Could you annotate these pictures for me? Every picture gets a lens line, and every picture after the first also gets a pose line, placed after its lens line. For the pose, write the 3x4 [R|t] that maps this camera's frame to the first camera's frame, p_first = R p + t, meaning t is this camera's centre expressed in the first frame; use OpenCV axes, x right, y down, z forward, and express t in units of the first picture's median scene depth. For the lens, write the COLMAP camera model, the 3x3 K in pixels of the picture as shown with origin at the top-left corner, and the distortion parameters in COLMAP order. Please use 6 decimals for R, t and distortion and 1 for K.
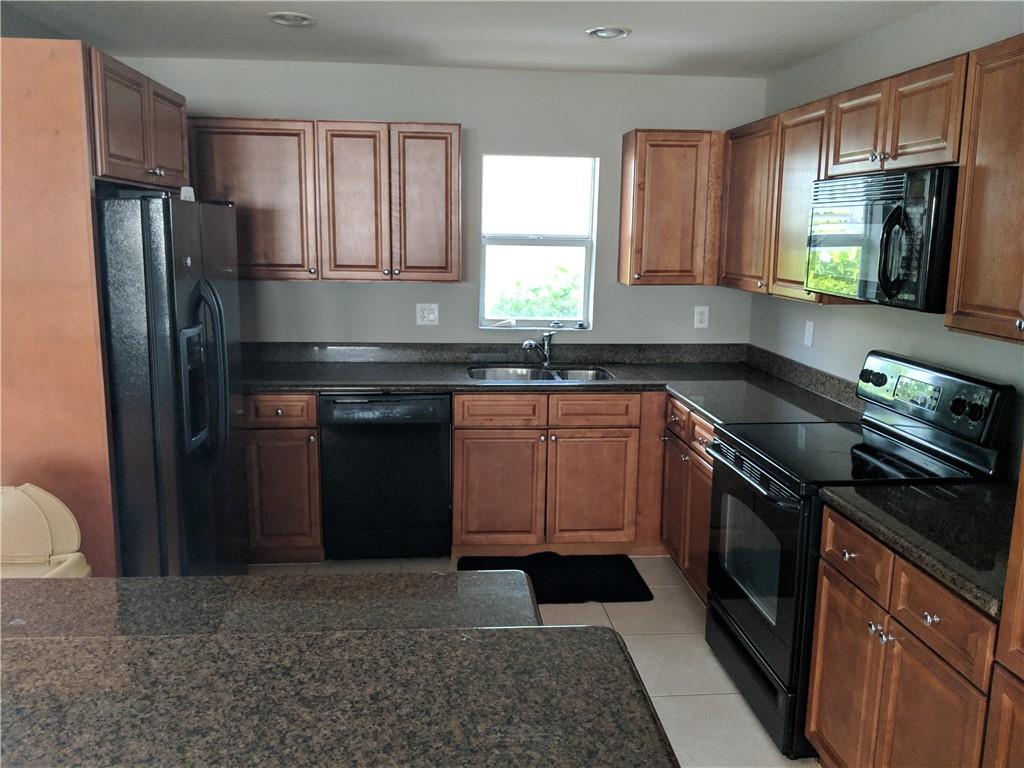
lens RADIAL K [[831.0, 0, 521.3], [0, 831.0, 380.3], [0, 0, 1]] dist [0.031340, -0.034440]
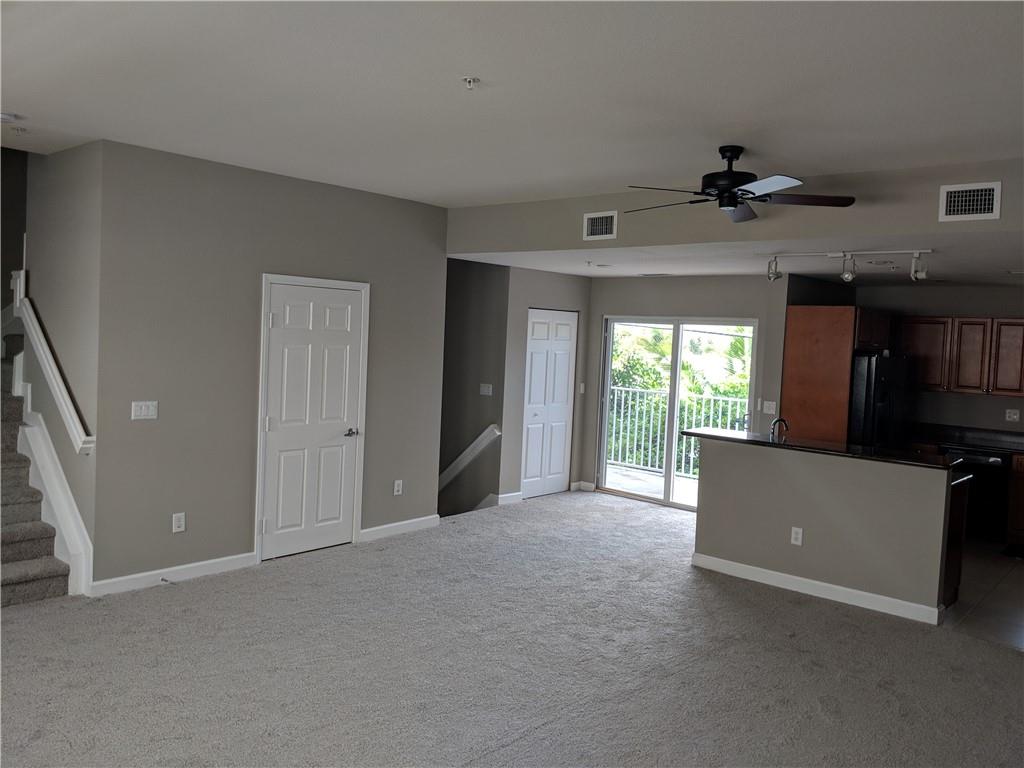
lens RADIAL K [[831.0, 0, 509.9], [0, 831.0, 387.8], [0, 0, 1]] dist [0.031340, -0.034440]
pose [[0.692215, 0.061317, -0.719081, 0.480988], [-0.157934, 0.985103, -0.068031, 0.175818], [0.704198, 0.160660, 0.691588, -1.158330]]
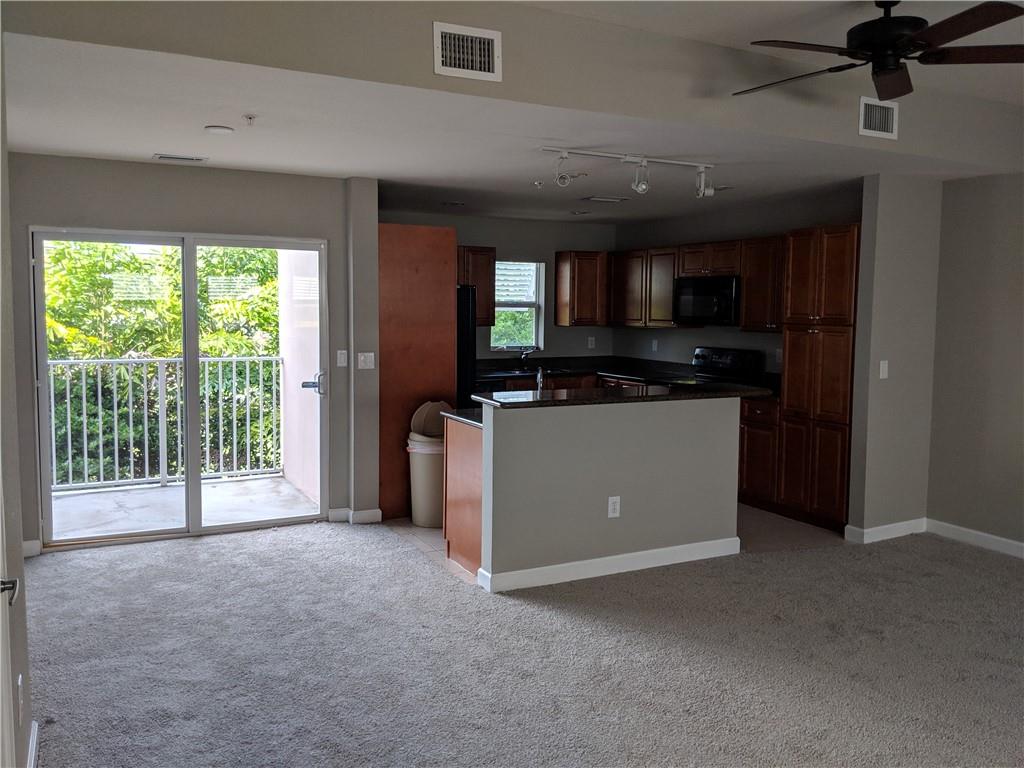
lens RADIAL K [[831.0, 0, 504.2], [0, 831.0, 379.1], [0, 0, 1]] dist [0.031340, -0.034440]
pose [[0.925213, -0.039750, 0.377361, -0.788832], [0.070272, 0.995245, -0.067455, 0.140556], [-0.372885, 0.088928, 0.923606, -0.801984]]
